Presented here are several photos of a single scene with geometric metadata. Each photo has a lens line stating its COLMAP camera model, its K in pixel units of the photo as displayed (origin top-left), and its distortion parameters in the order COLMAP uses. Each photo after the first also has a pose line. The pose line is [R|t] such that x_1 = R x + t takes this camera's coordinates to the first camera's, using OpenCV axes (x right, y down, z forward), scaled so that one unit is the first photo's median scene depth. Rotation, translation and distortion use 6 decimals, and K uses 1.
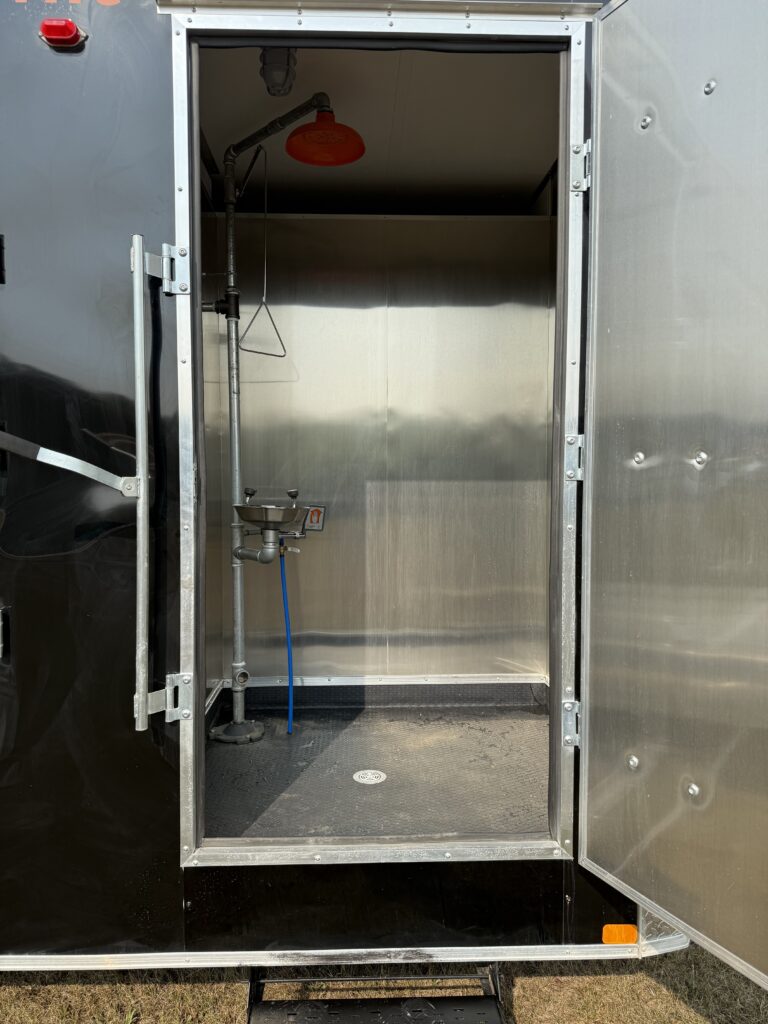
lens RADIAL K [[714.0, 0, 384.0], [0, 714.0, 512.0], [0, 0, 1]] dist [0.159198, -0.325946]
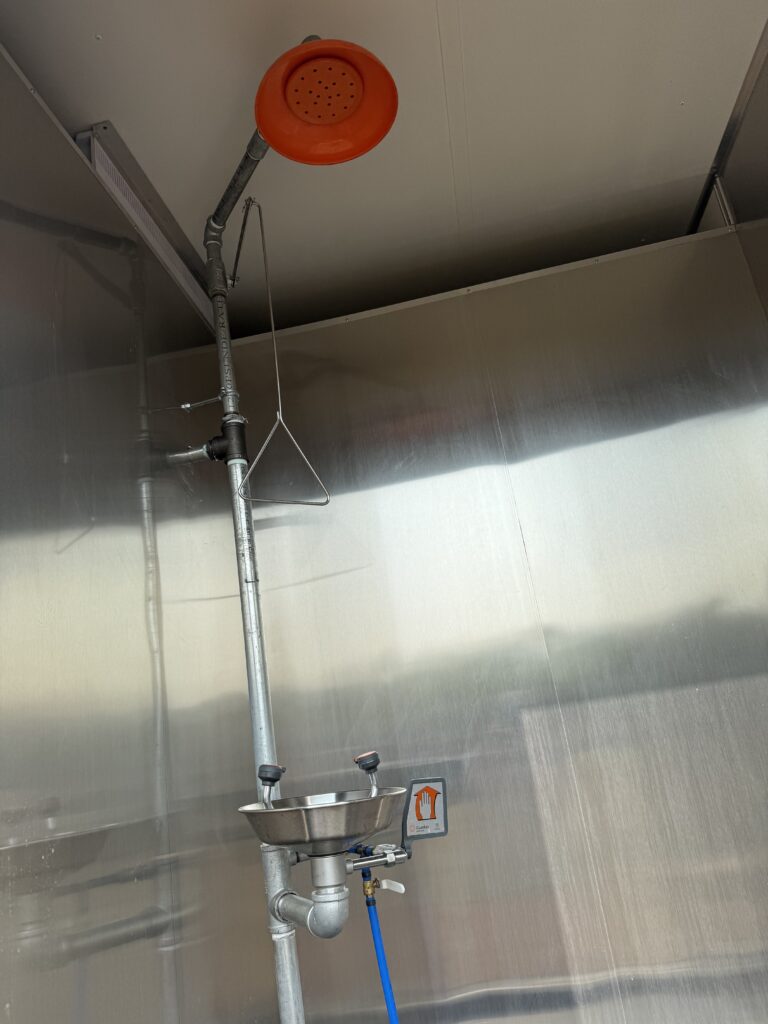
lens RADIAL K [[714.0, 0, 384.0], [0, 714.0, 512.0], [0, 0, 1]] dist [0.159198, -0.325946]
pose [[0.967036, -0.197252, -0.161039, -0.007198], [0.134622, 0.932837, -0.334203, -0.017365], [0.216145, 0.301507, 0.928641, 0.489581]]
